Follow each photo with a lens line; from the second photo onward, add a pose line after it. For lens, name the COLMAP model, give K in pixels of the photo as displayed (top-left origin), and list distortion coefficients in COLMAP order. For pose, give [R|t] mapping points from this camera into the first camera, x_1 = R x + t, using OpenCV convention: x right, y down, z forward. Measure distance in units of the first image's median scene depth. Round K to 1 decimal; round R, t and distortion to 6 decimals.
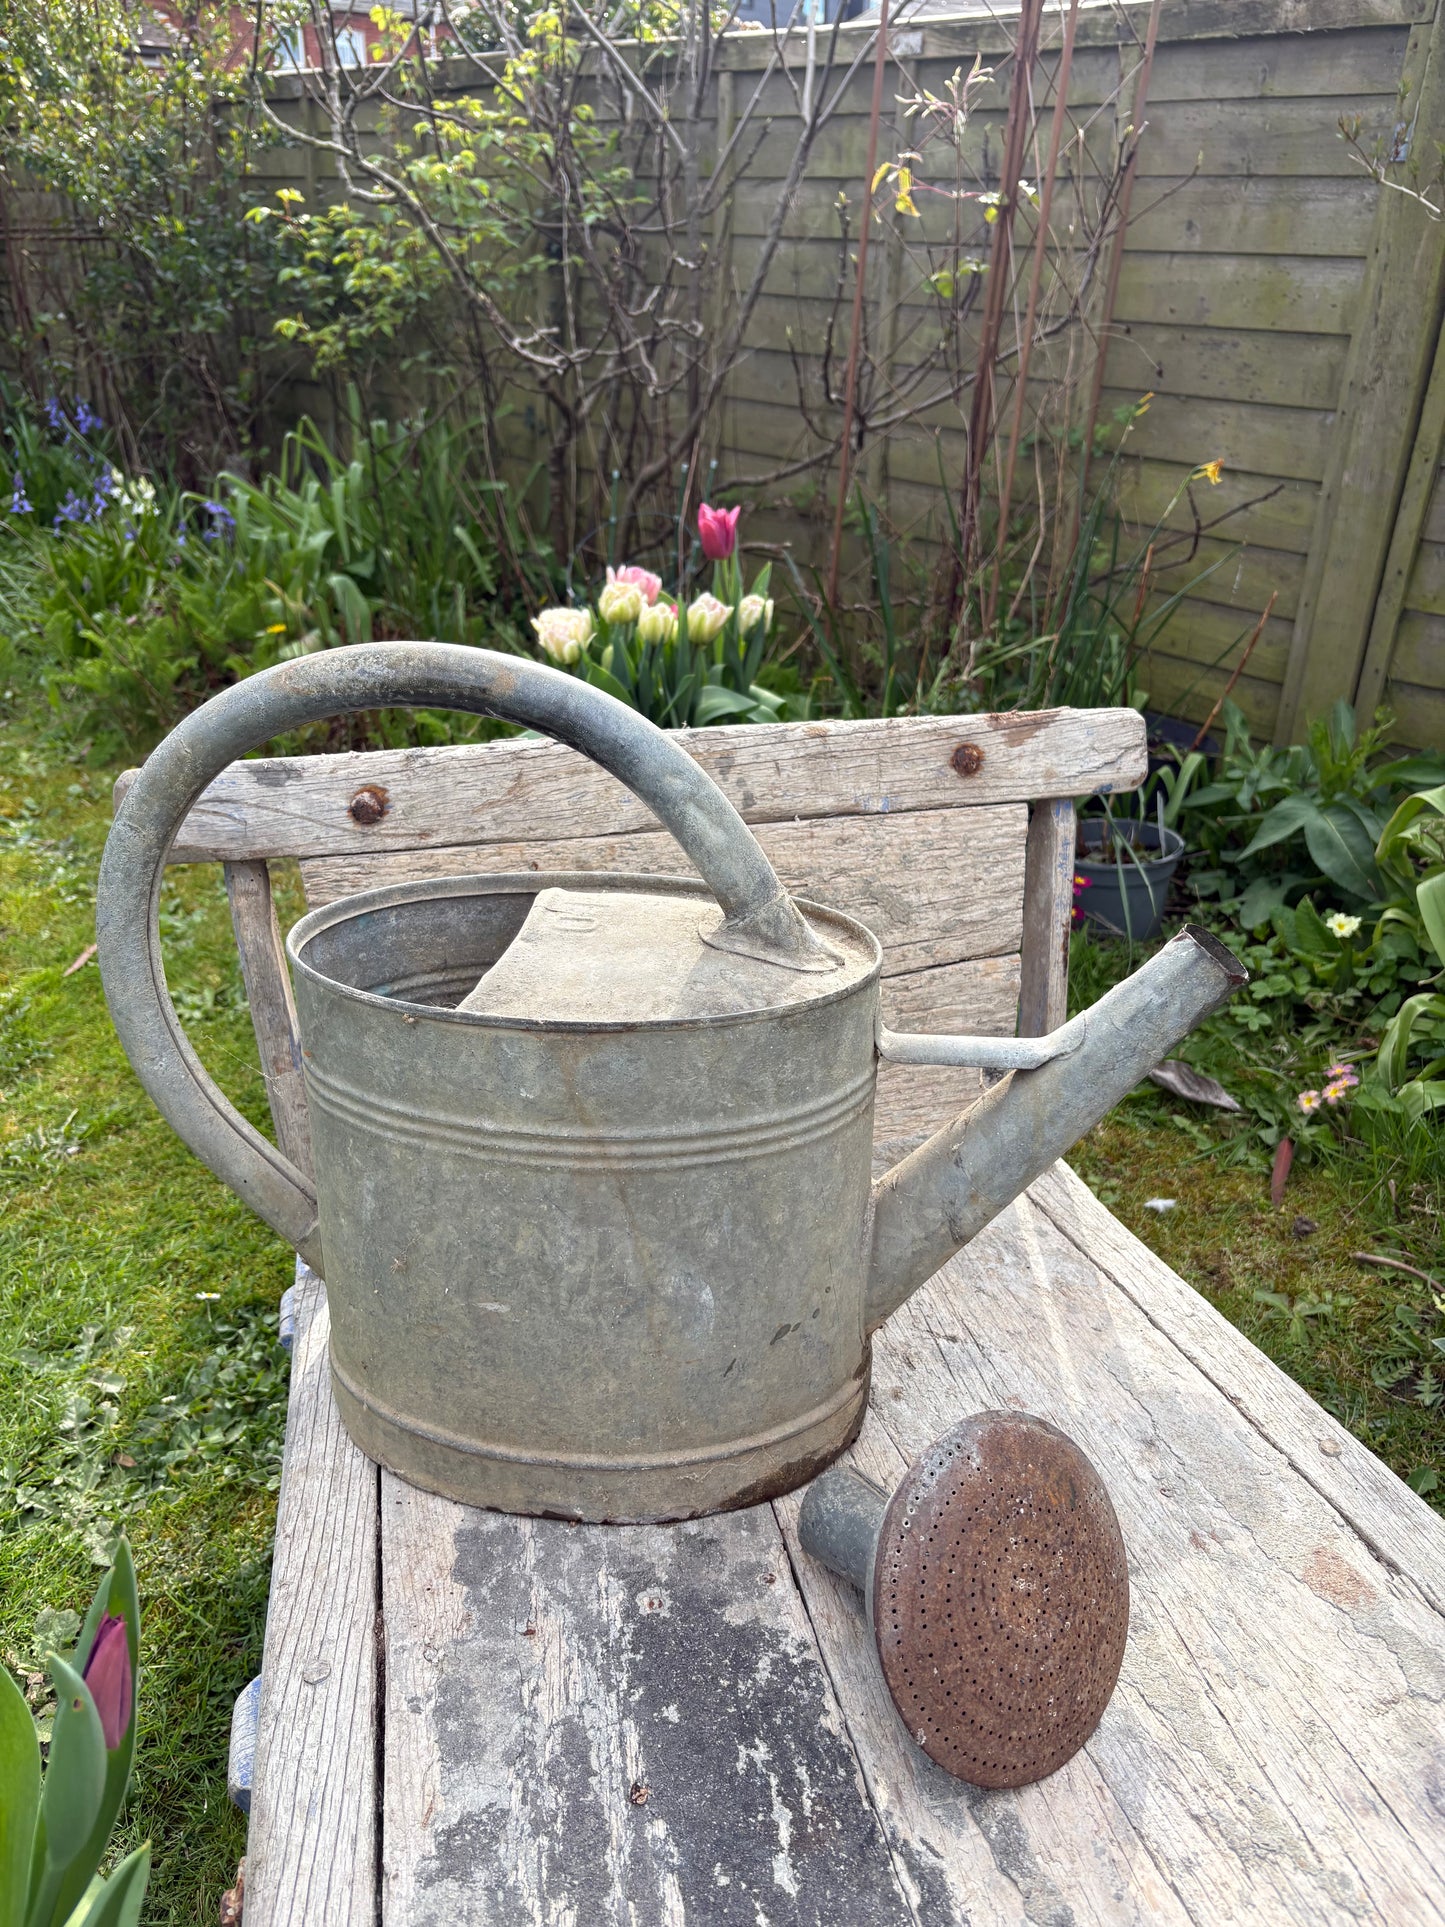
lens RADIAL K [[1469.0, 0, 720.7], [0, 1469.0, 941.0], [0, 0, 1]] dist [0.007255, -0.019659]
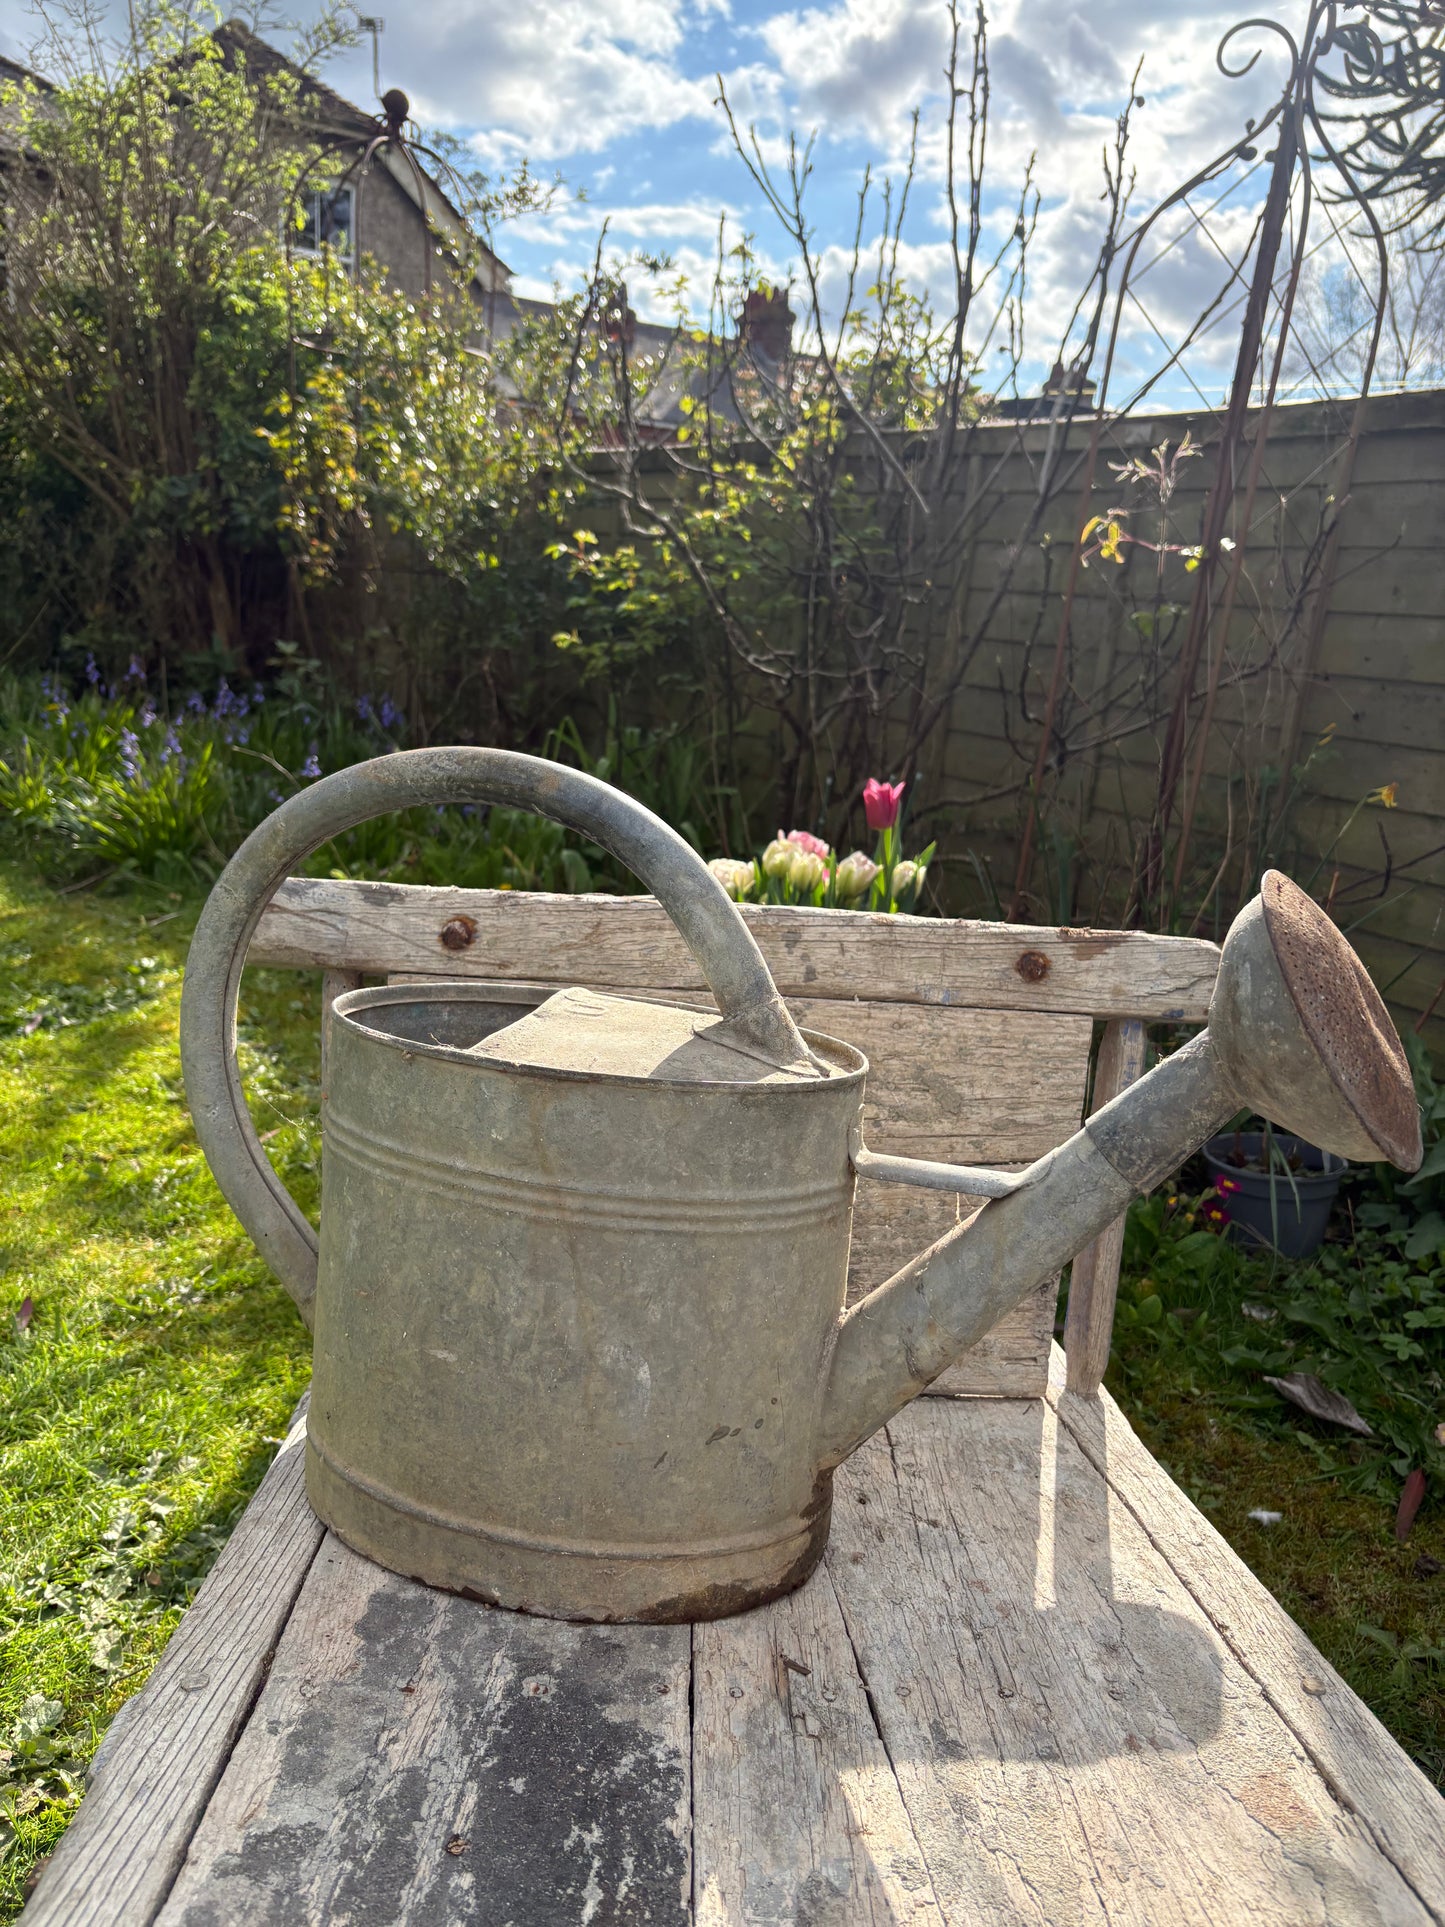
lens RADIAL K [[1469.0, 0, 726.1], [0, 1469.0, 948.3], [0, 0, 1]] dist [0.007255, -0.019659]
pose [[0.979617, 0.097687, -0.175520, 0.148436], [-0.136001, 0.965599, -0.221637, 0.132456], [0.147831, 0.240990, 0.959203, -0.023245]]
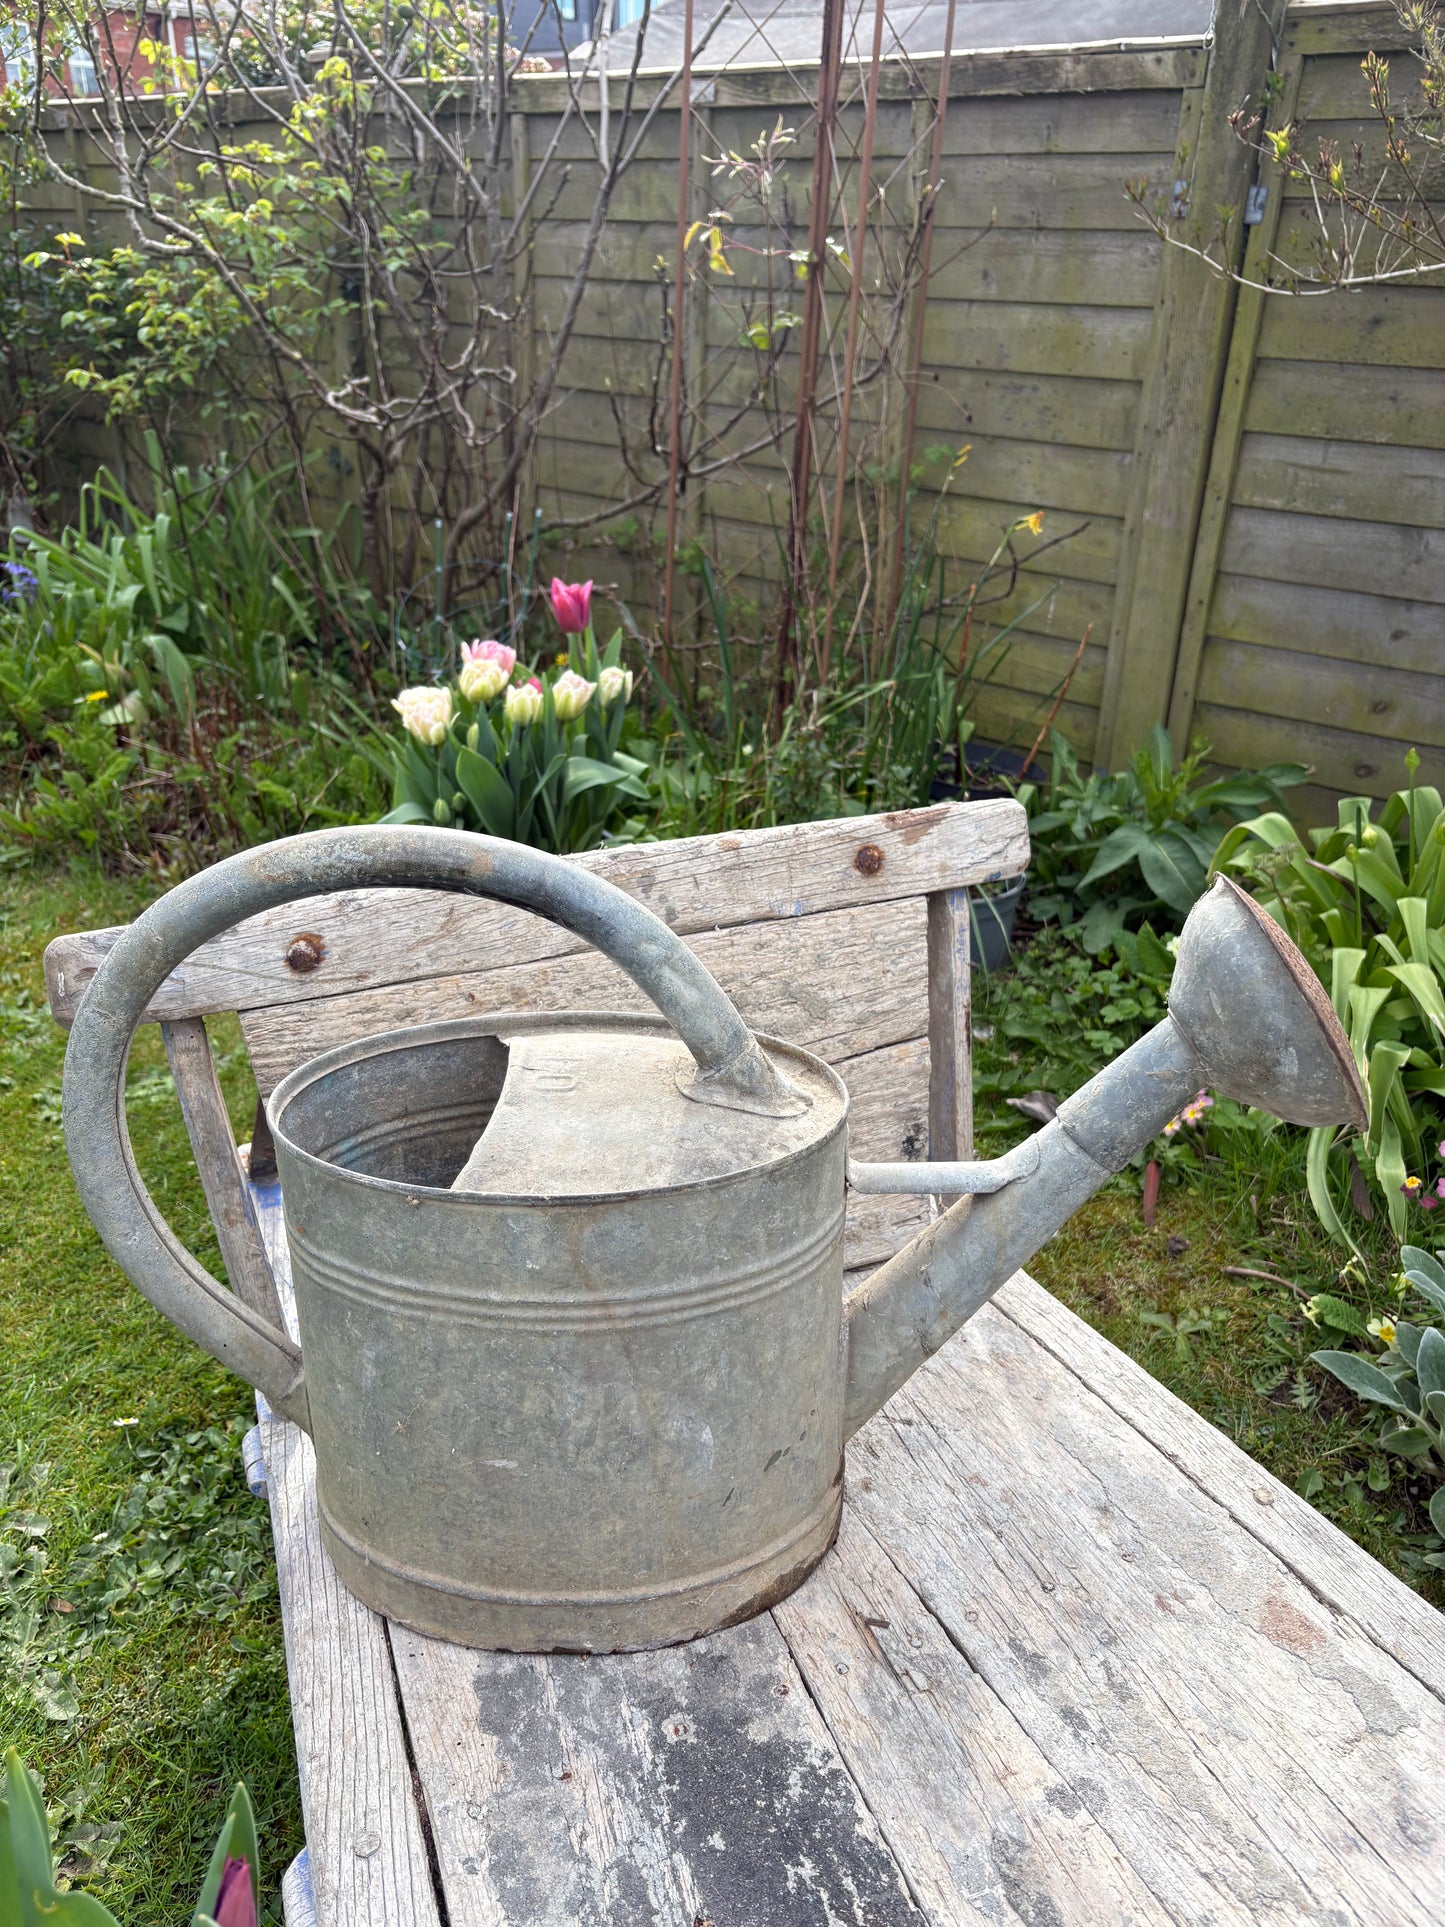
lens RADIAL K [[1469.0, 0, 701.1], [0, 1469.0, 940.9], [0, 0, 1]] dist [0.007255, -0.019659]
pose [[0.990706, -0.066947, 0.118403, -0.087265], [0.066230, 0.997754, 0.009989, -0.090902], [-0.118806, -0.002054, 0.992915, -0.032379]]
